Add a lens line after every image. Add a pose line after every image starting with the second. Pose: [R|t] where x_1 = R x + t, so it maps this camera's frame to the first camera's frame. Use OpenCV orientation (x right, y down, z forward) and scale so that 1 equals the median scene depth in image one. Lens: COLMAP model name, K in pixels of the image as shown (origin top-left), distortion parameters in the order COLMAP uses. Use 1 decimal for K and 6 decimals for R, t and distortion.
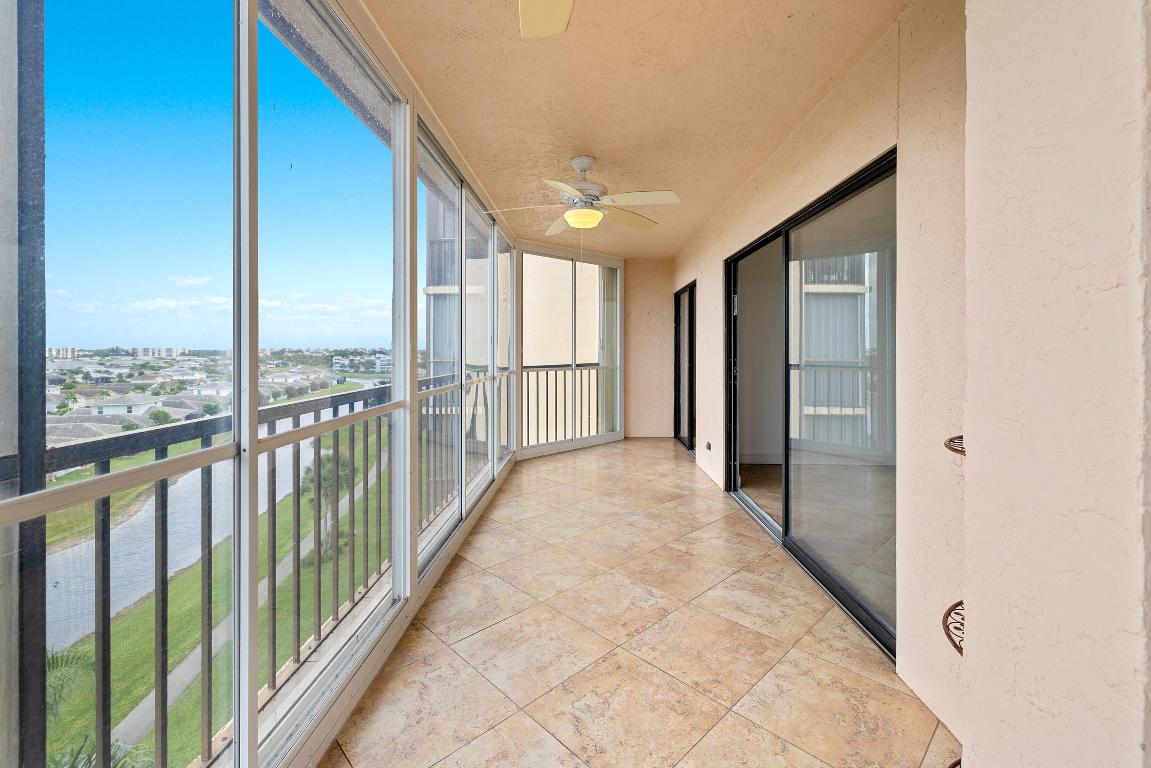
lens RADIAL K [[490.6, 0, 571.5], [0, 490.6, 352.3], [0, 0, 1]] dist [-0.001644, 0.000224]
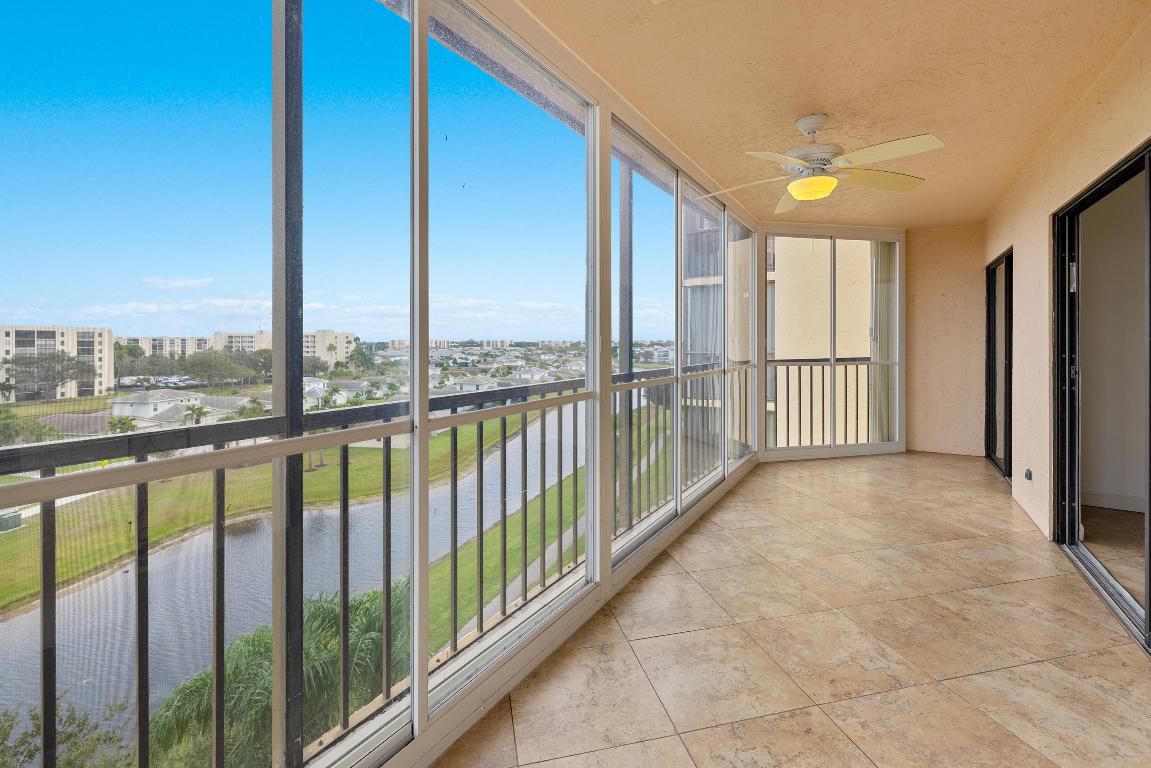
lens RADIAL K [[490.6, 0, 581.8], [0, 490.6, 343.3], [0, 0, 1]] dist [-0.001644, 0.000224]
pose [[0.861794, -0.000132, -0.507259, 0.093024], [-0.000534, 0.999999, -0.001167, -0.001671], [0.507259, 0.001277, 0.861793, 0.051528]]
